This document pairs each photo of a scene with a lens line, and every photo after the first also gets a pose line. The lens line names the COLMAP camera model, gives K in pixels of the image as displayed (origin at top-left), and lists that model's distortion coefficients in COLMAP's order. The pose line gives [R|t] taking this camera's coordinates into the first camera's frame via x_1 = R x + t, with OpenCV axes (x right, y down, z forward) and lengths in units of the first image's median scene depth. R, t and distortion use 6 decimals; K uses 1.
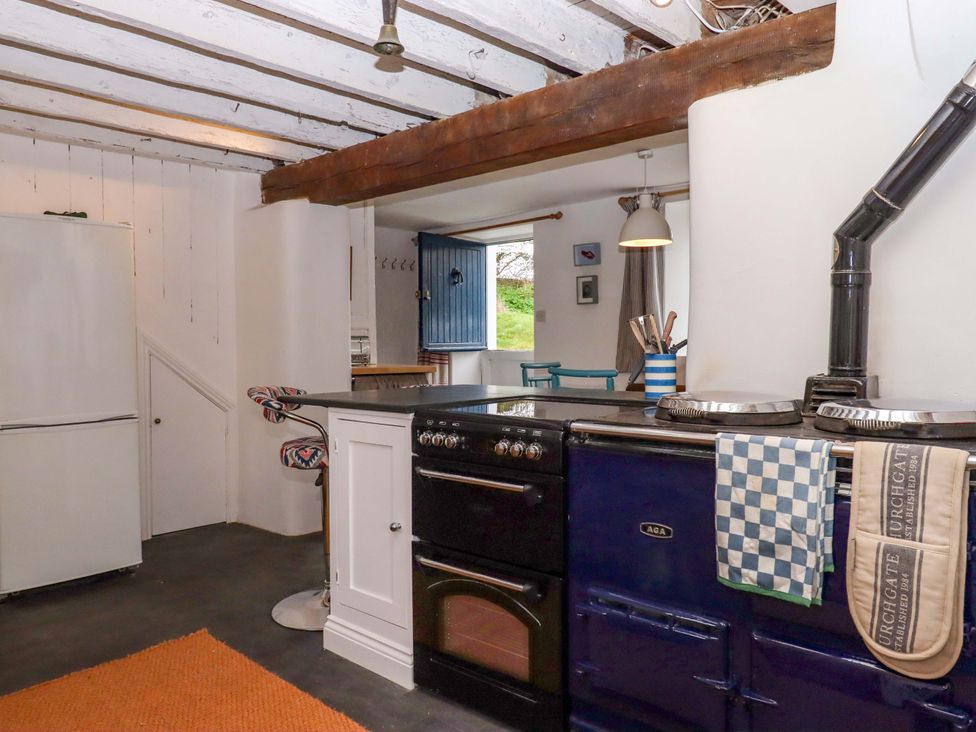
lens RADIAL K [[732.9, 0, 488.3], [0, 732.9, 364.7], [0, 0, 1]] dist [-0.004184, -0.003347]
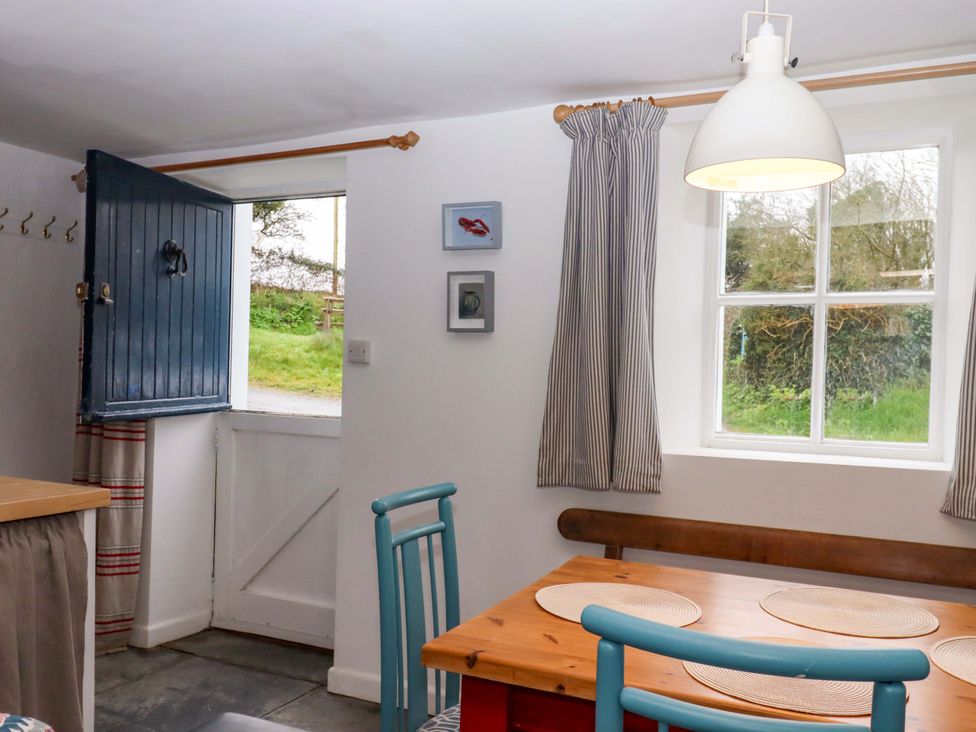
lens RADIAL K [[873.8, 0, 485.2], [0, 873.8, 368.2], [0, 0, 1]] dist [0.012100, -0.024801]
pose [[0.949240, 0.021644, 0.313808, -0.028421], [-0.015591, 0.999641, -0.021787, -0.041941], [-0.314167, 0.015788, 0.949236, 0.413341]]
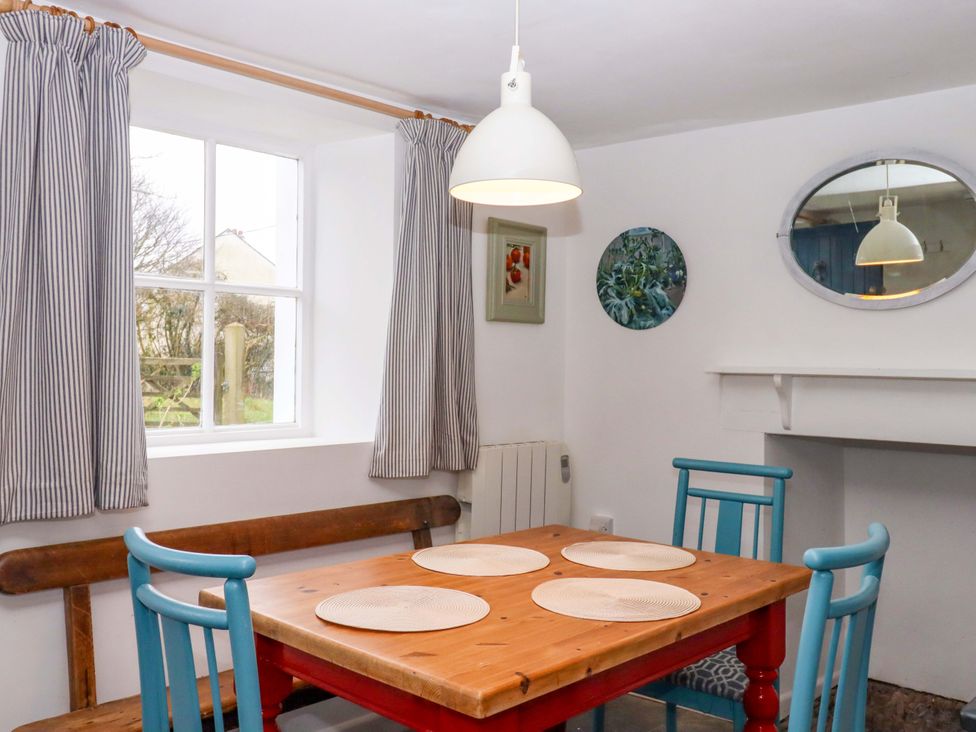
lens RADIAL K [[873.8, 0, 484.8], [0, 873.8, 367.3], [0, 0, 1]] dist [0.012100, -0.024801]
pose [[0.007248, 0.001990, 0.999972, -0.178577], [0.017347, 0.999847, -0.002116, -0.045711], [-0.999823, 0.017362, 0.007212, 0.660435]]
